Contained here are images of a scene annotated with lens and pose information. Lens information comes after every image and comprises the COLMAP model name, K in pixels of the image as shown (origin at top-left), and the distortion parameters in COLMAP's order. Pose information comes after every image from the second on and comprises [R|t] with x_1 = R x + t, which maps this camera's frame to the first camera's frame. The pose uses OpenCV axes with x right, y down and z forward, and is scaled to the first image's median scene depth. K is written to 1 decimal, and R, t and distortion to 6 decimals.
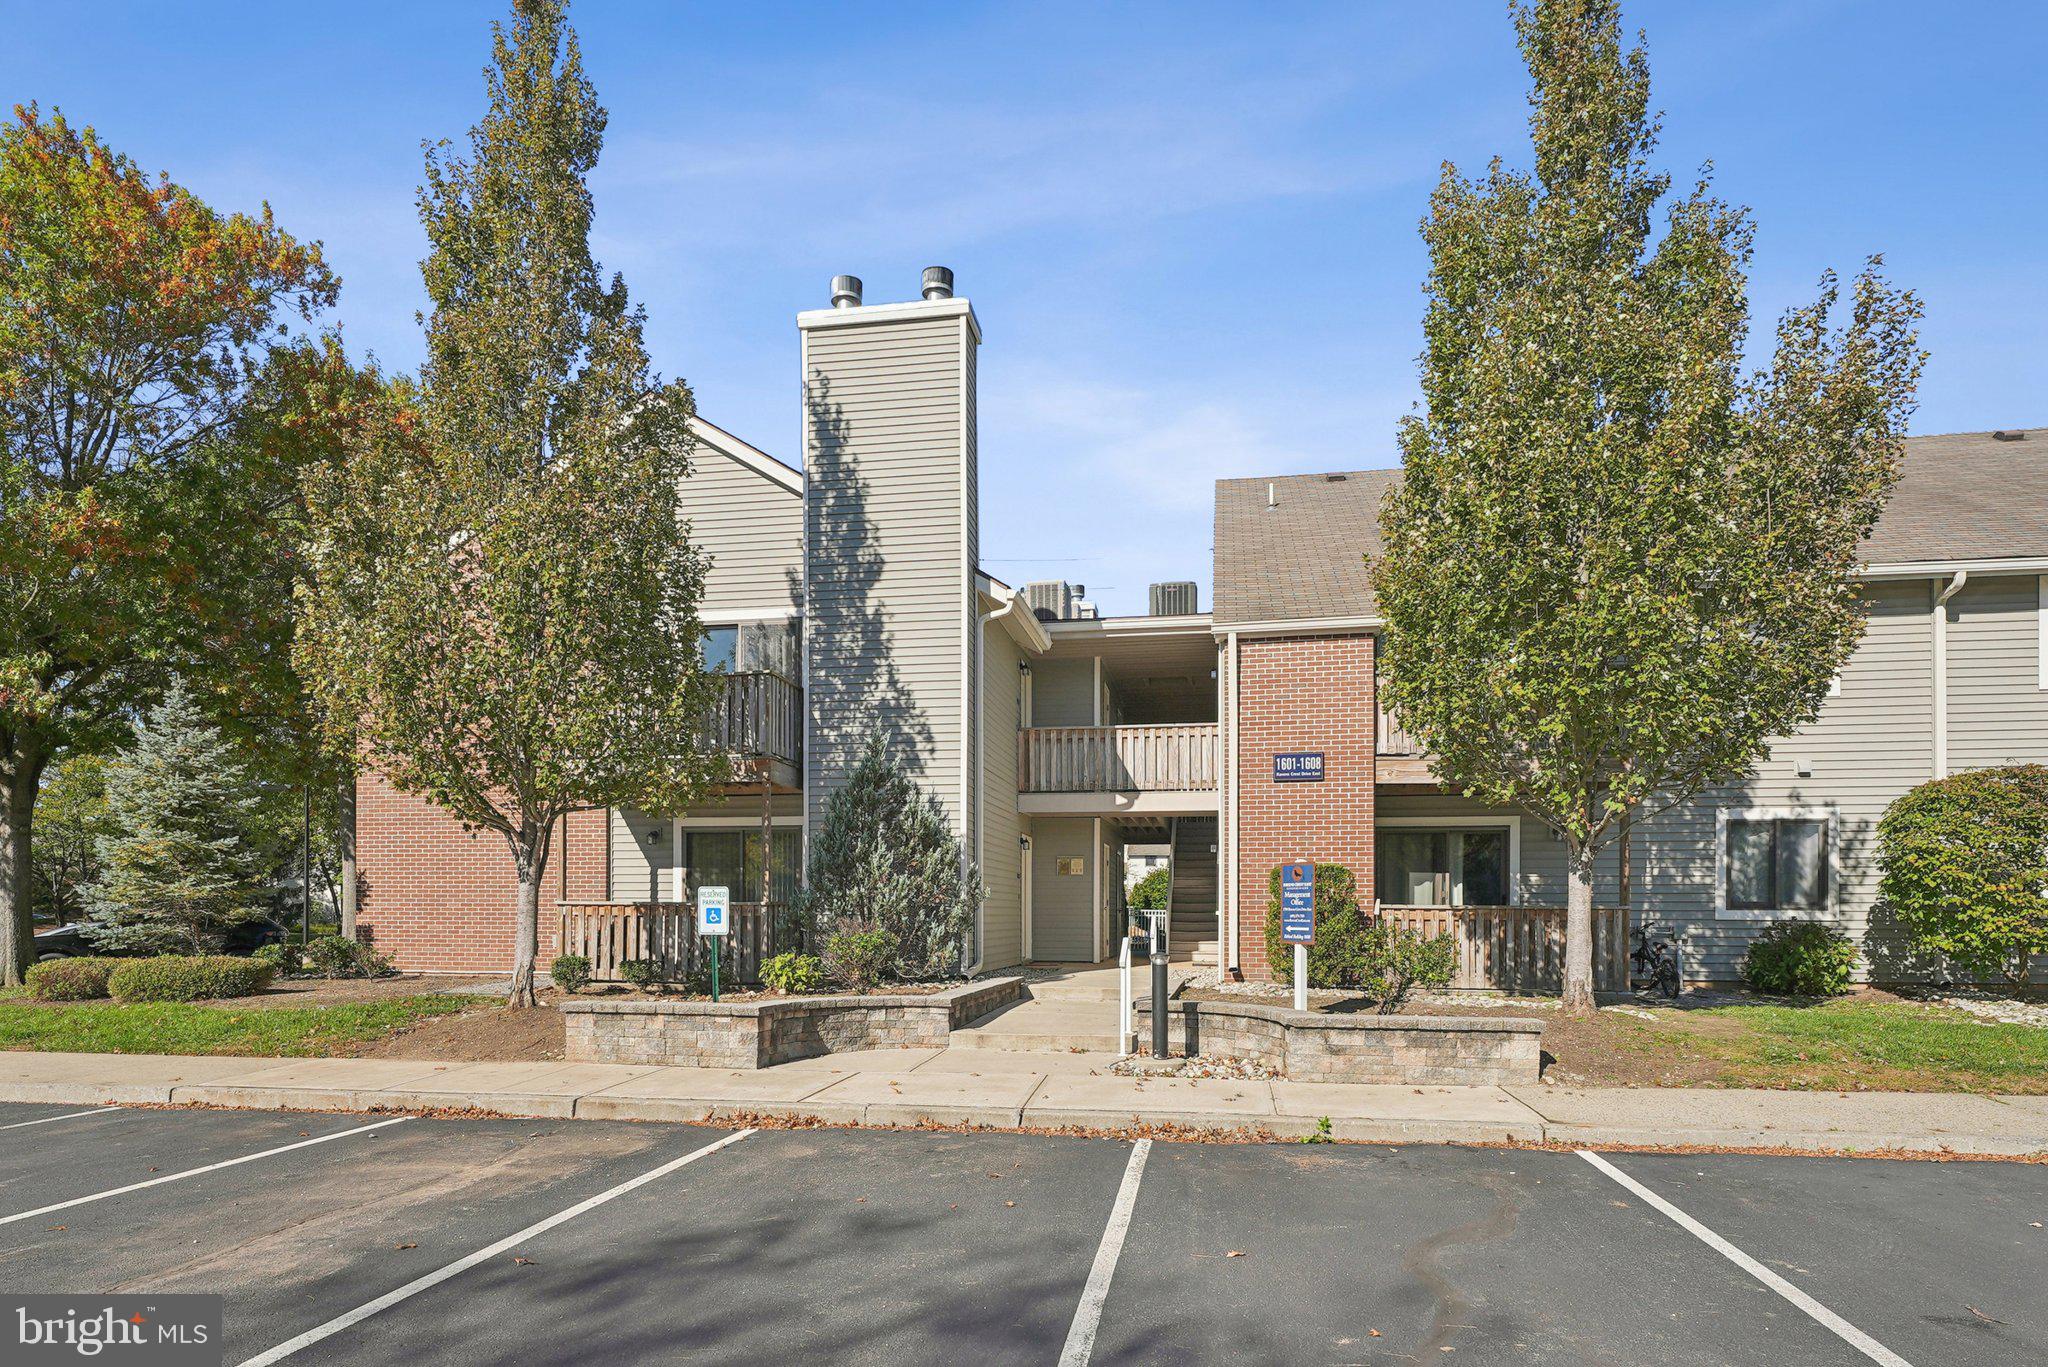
lens RADIAL K [[1110.0, 0, 1024.0], [0, 1110.0, 683.5], [0, 0, 1]] dist [-0.002160, 0.000977]
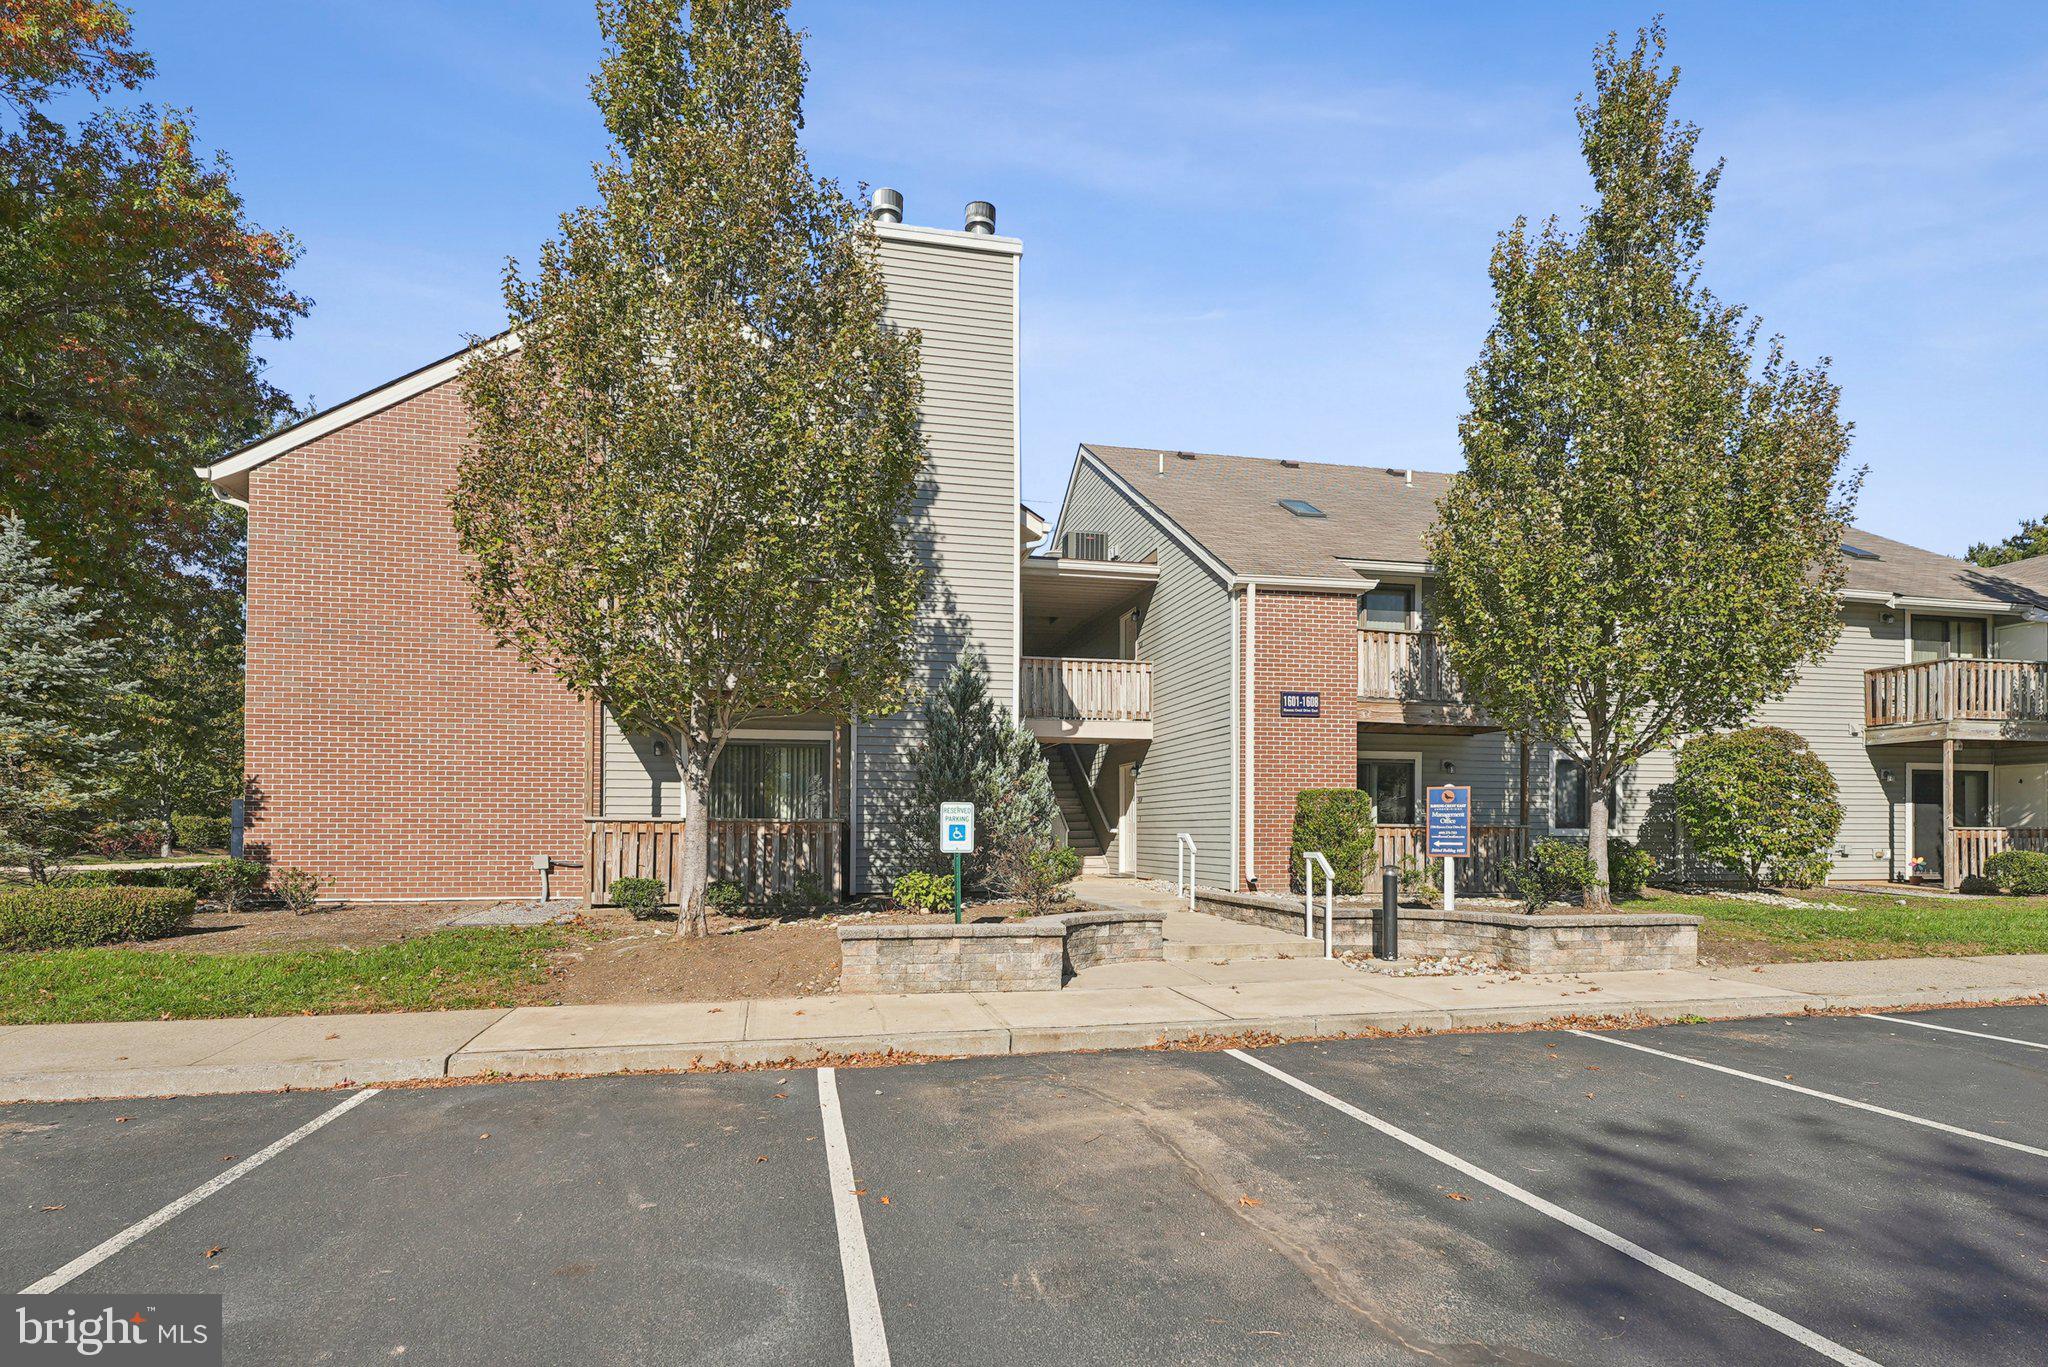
lens RADIAL K [[1004.9, 0, 1024.5], [0, 1004.9, 628.5], [0, 0, 1]] dist [-0.000759, 0.000004]
pose [[0.929332, 0.073120, 0.361933, -0.411851], [-0.074955, 0.997146, -0.008988, 0.027983], [-0.361558, -0.018776, 0.932161, 0.131618]]
